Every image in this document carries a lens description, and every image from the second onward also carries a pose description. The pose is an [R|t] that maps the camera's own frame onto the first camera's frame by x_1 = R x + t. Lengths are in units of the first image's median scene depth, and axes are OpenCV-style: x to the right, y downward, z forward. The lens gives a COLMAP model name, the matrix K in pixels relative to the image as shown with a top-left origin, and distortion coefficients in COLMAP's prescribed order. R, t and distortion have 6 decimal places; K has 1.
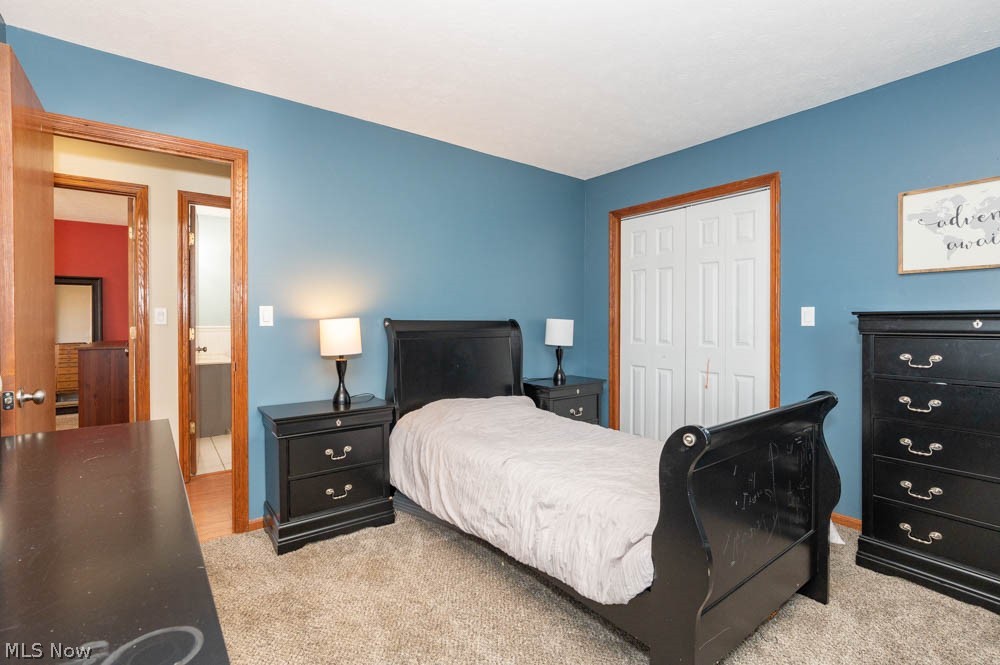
lens RADIAL K [[465.3, 0, 500.0], [0, 465.3, 332.5], [0, 0, 1]] dist [-0.000406, 0.000108]
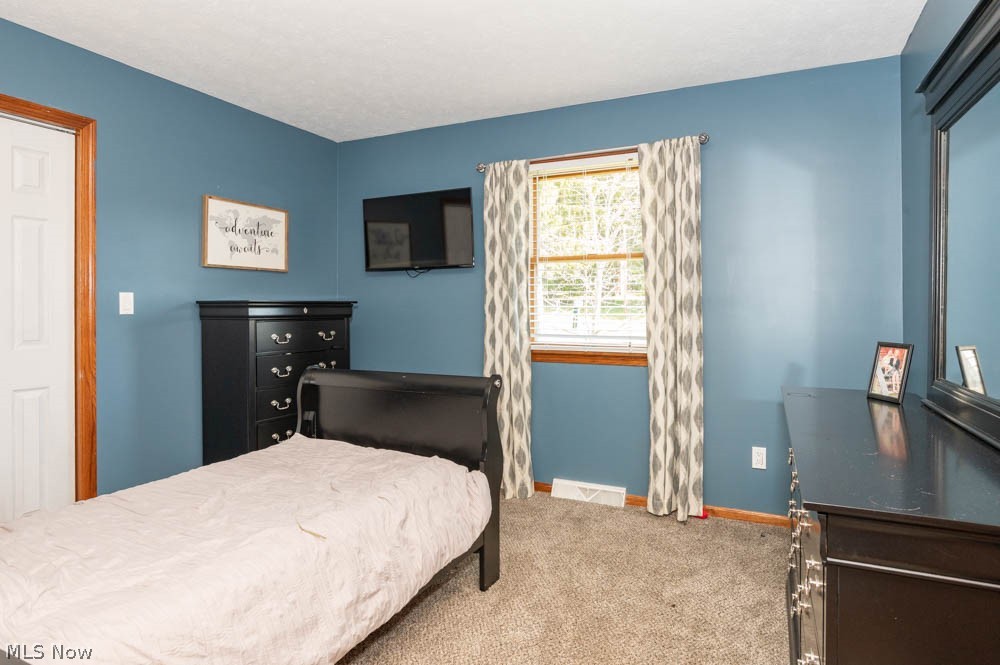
lens RADIAL K [[574.6, 0, 500.0], [0, 574.6, 332.5], [0, 0, 1]] dist [0.000750, 0.000152]
pose [[-0.457885, -0.044395, 0.887902, -0.759458], [0.020347, 0.997967, 0.060390, -0.037839], [-0.888779, 0.045718, -0.456051, 1.073091]]
